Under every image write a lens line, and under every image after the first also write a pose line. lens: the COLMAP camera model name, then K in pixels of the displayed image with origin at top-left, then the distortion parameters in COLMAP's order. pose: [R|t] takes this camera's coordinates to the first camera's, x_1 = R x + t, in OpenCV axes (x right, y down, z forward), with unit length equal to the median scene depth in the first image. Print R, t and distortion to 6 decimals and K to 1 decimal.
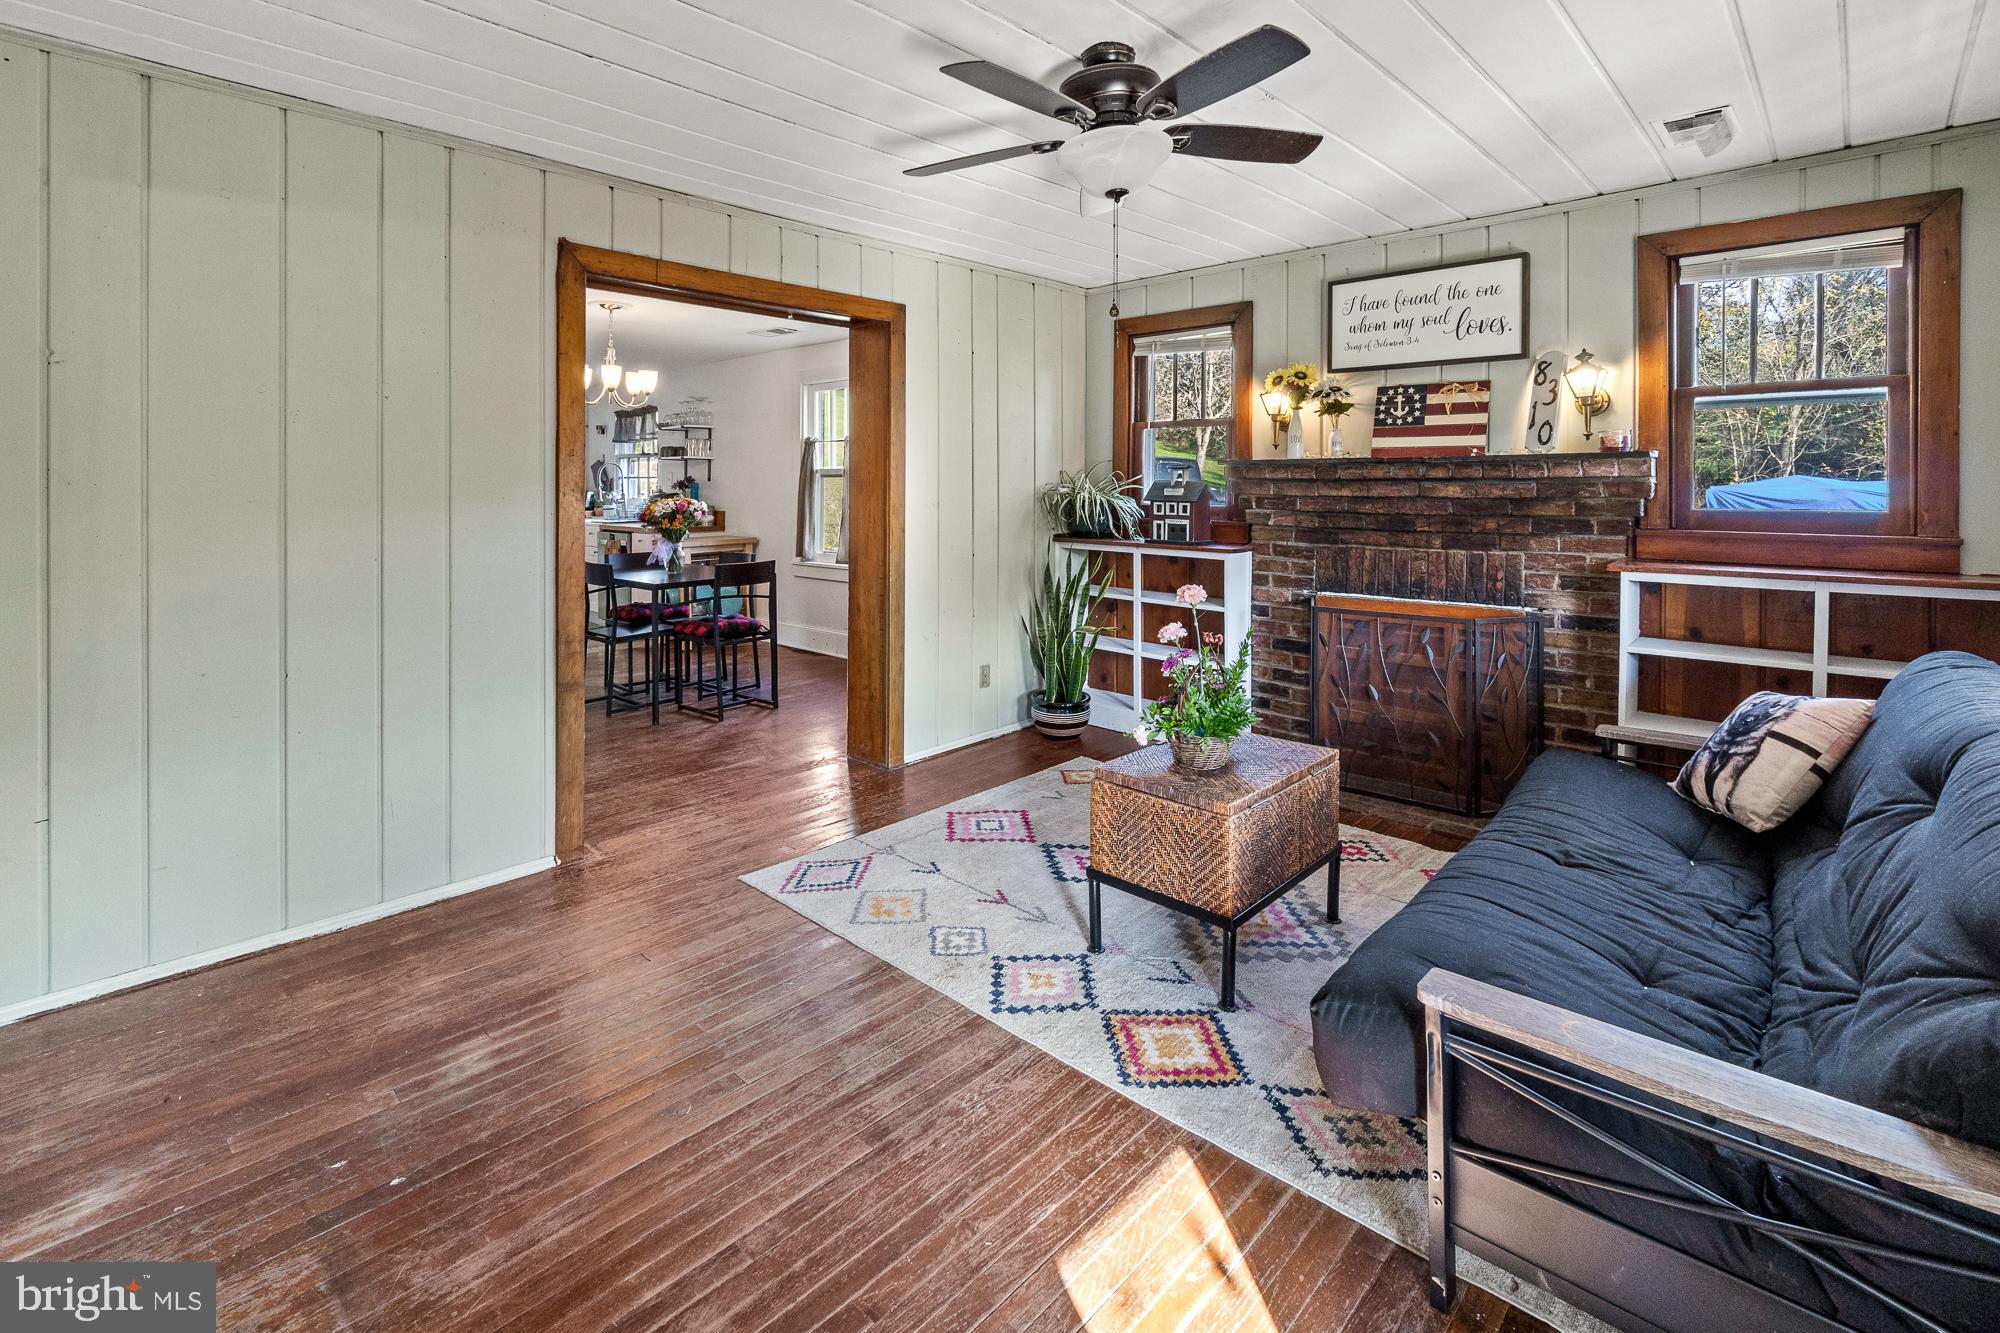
lens RADIAL K [[920.9, 0, 982.9], [0, 920.9, 502.9], [0, 0, 1]] dist [-0.021625, 0.001634]
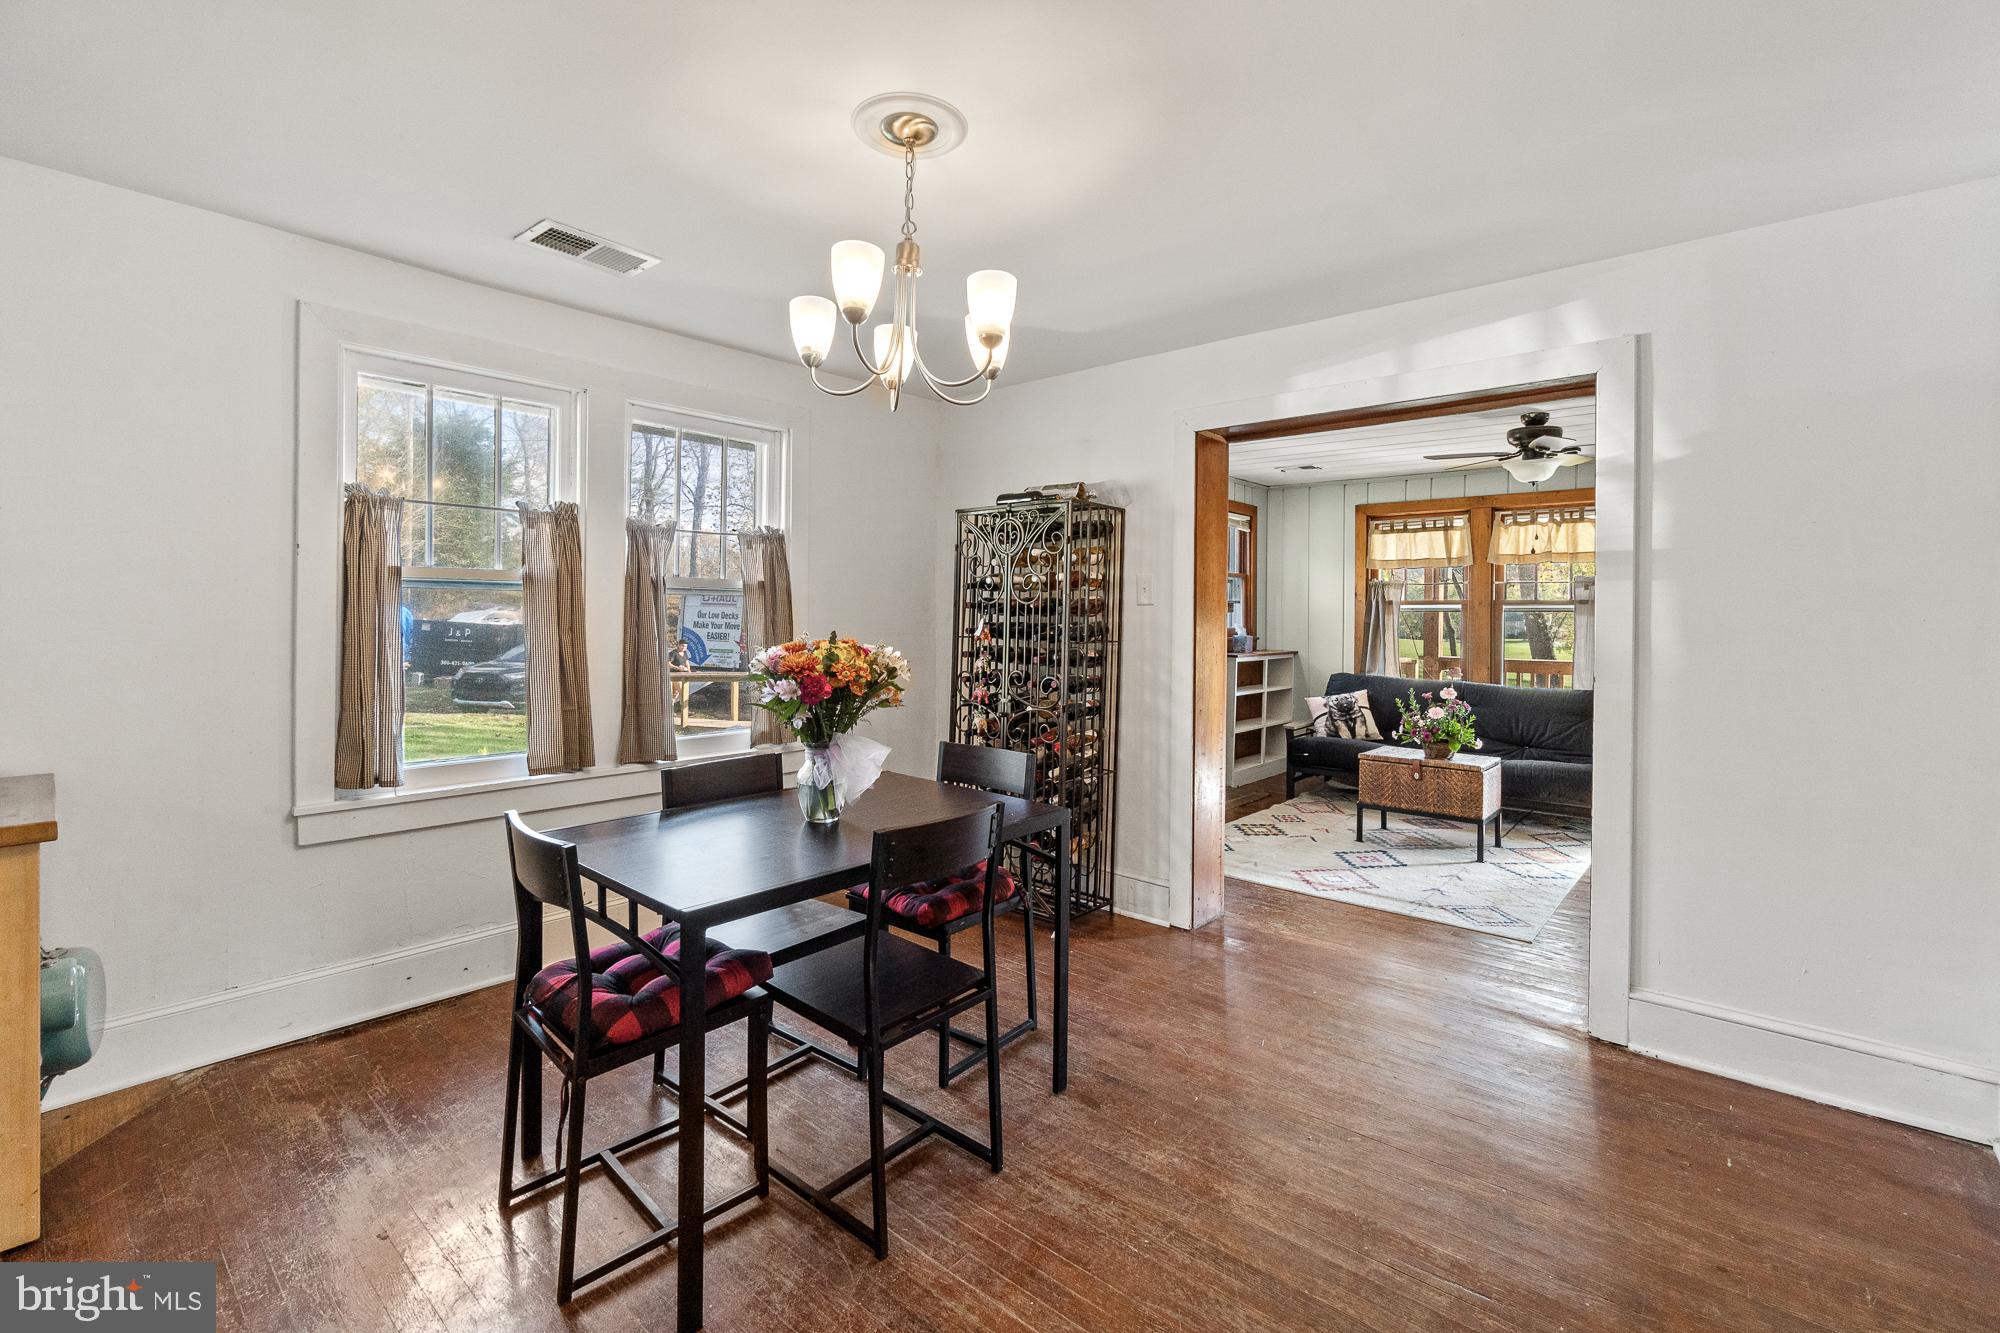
lens RADIAL K [[880.8, 0, 1012.1], [0, 880.8, 609.8], [0, 0, 1]] dist [-0.007905, 0.001000]
pose [[-0.057218, 0.007754, 0.998332, -1.081982], [0.007876, 0.999942, -0.007315, -0.020230], [-0.998331, 0.007444, -0.057276, 1.365128]]
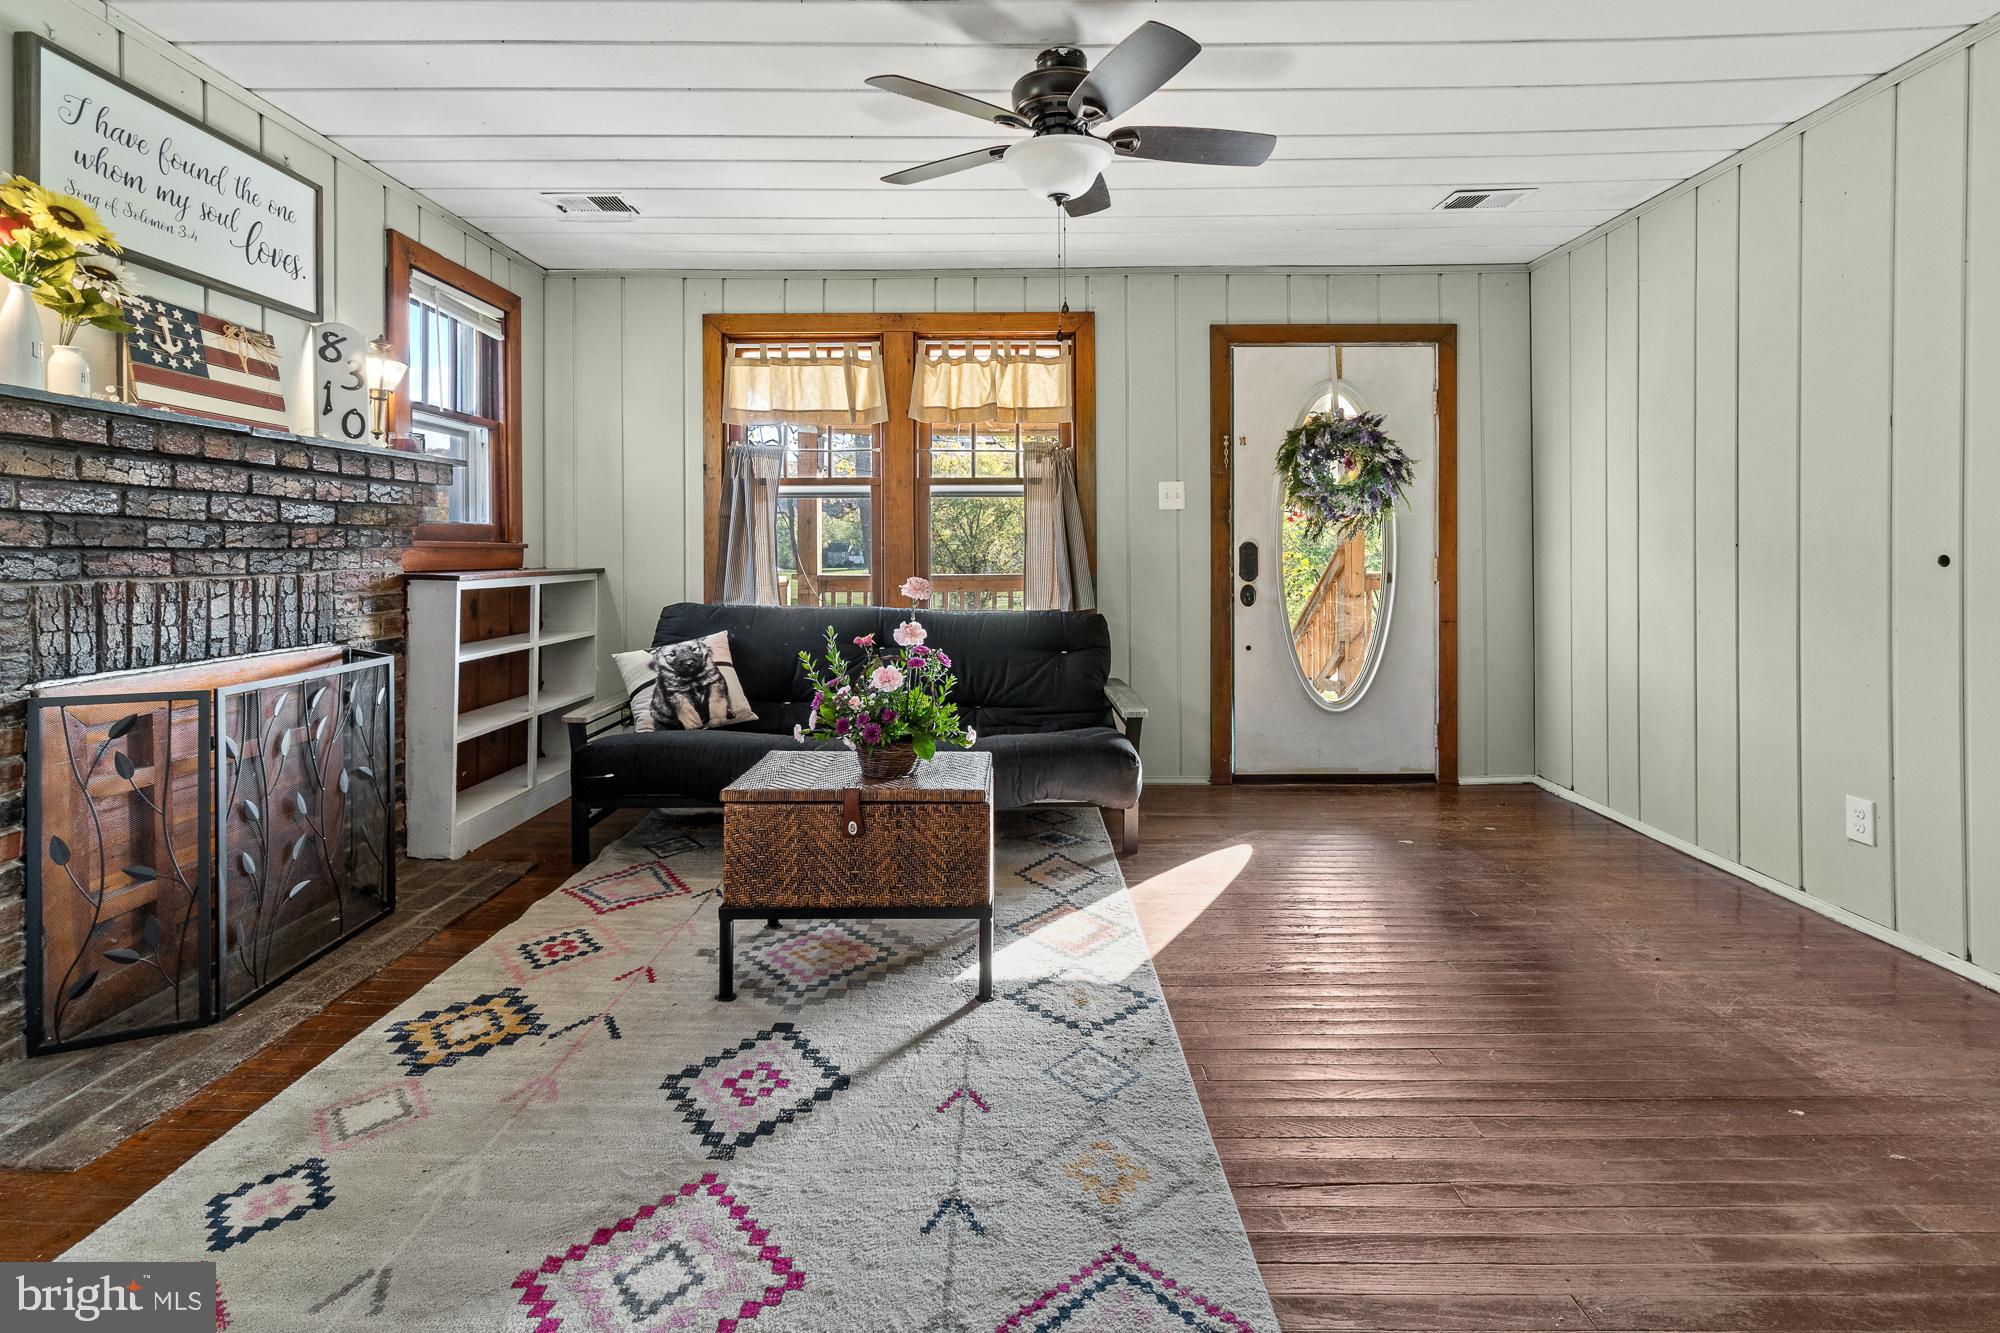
lens RADIAL K [[880.8, 0, 1008.3], [0, 880.8, 559.1], [0, 0, 1]] dist [-0.007905, 0.001000]
pose [[-0.693203, -0.004224, 0.720730, -0.325950], [0.016427, 0.999630, 0.021658, 0.033997], [-0.720555, 0.026853, -0.692877, 1.025917]]
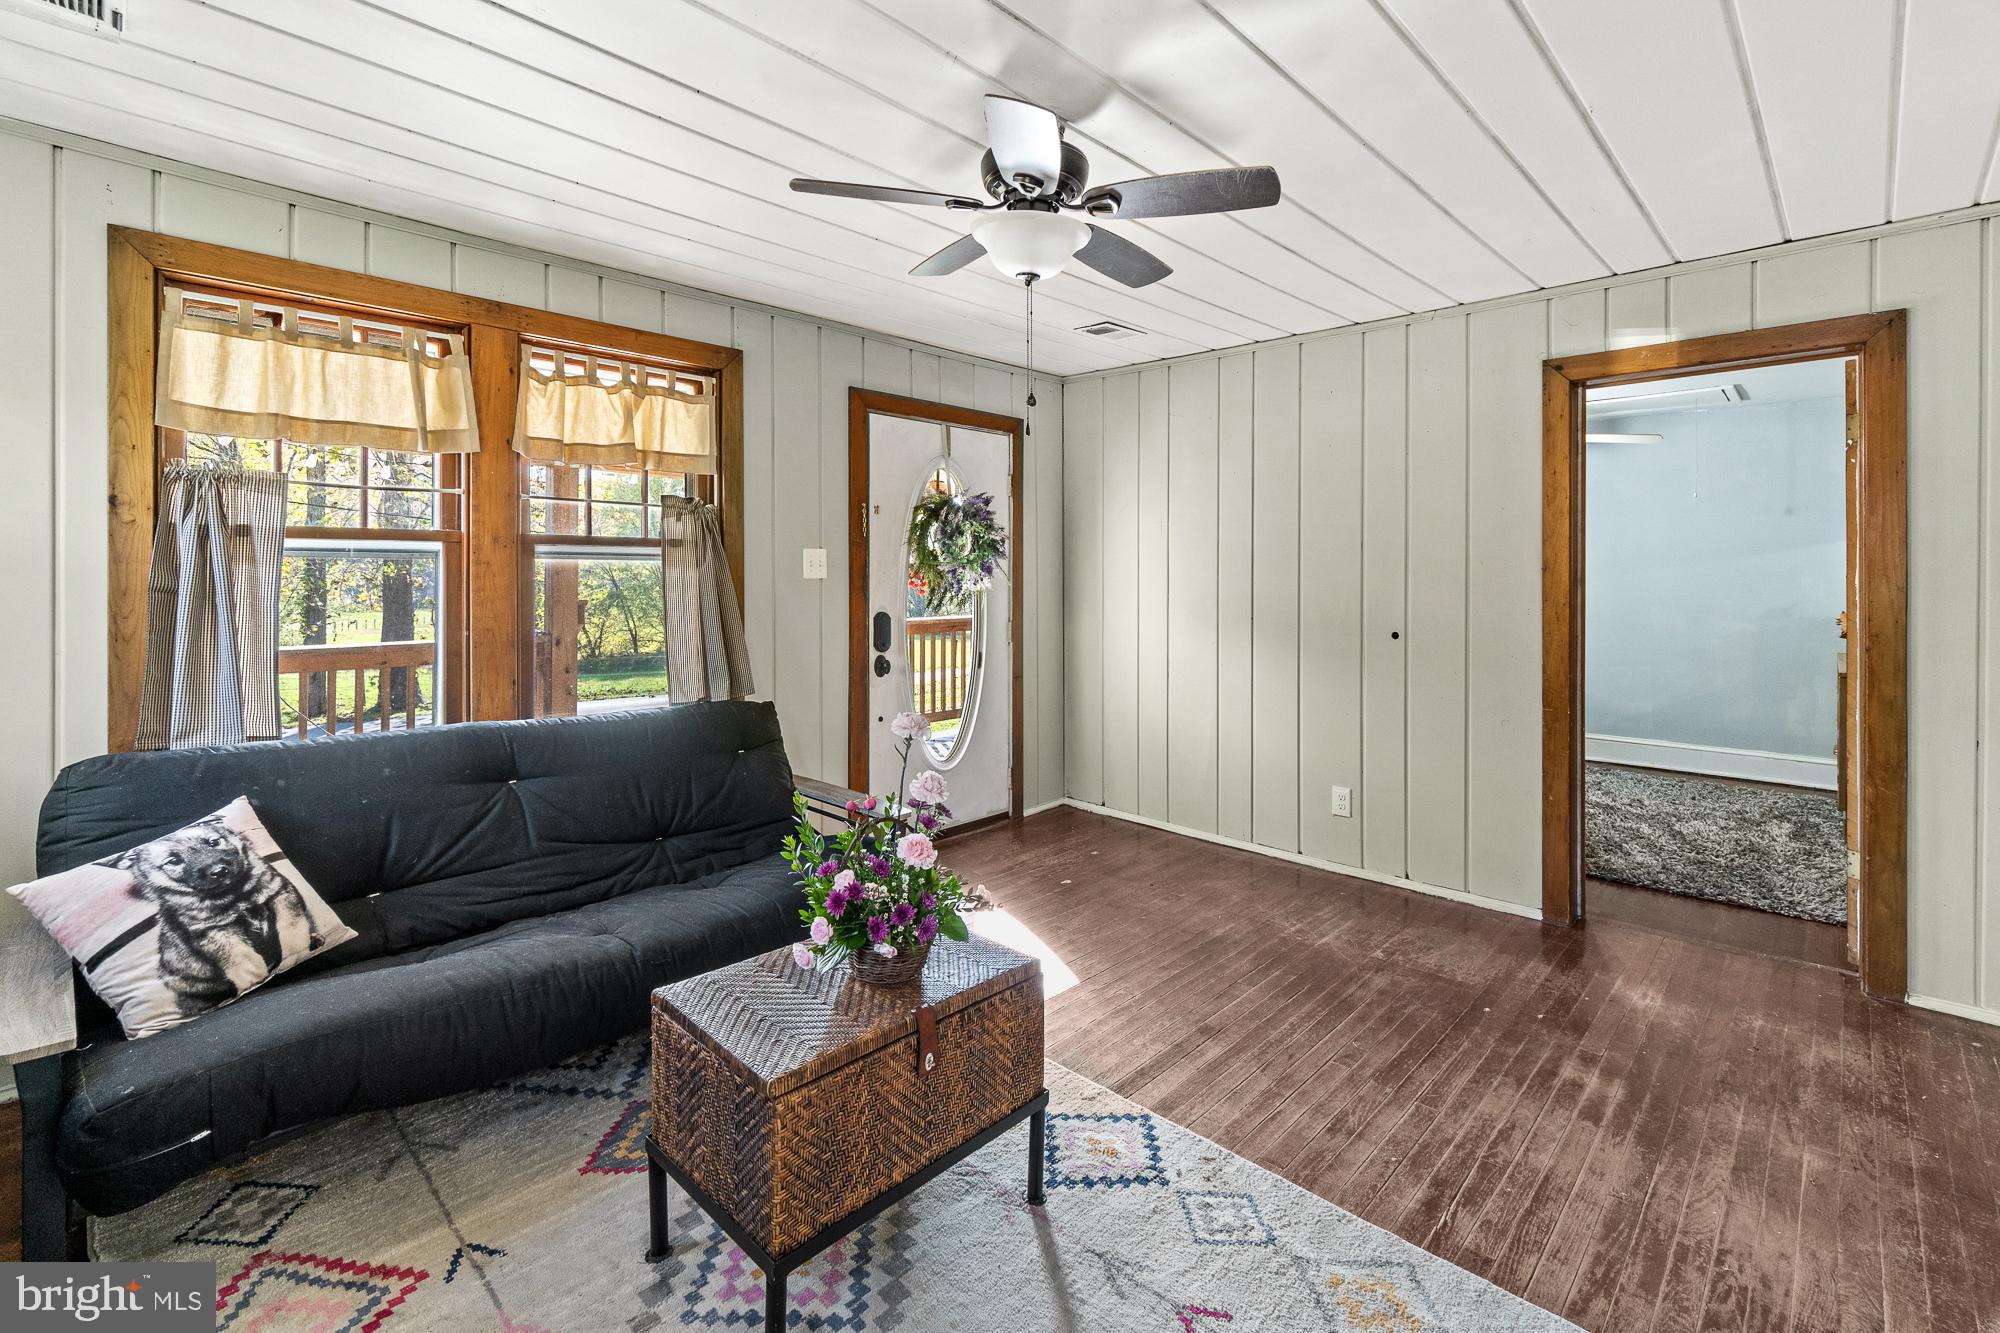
lens RADIAL K [[880.8, 0, 983.0], [0, 880.8, 579.0], [0, 0, 1]] dist [-0.007905, 0.001000]
pose [[-0.999903, -0.005546, 0.012758, 0.105400], [-0.005214, 0.999652, 0.025863, -0.025982], [-0.012897, 0.025794, -0.999584, 1.127663]]
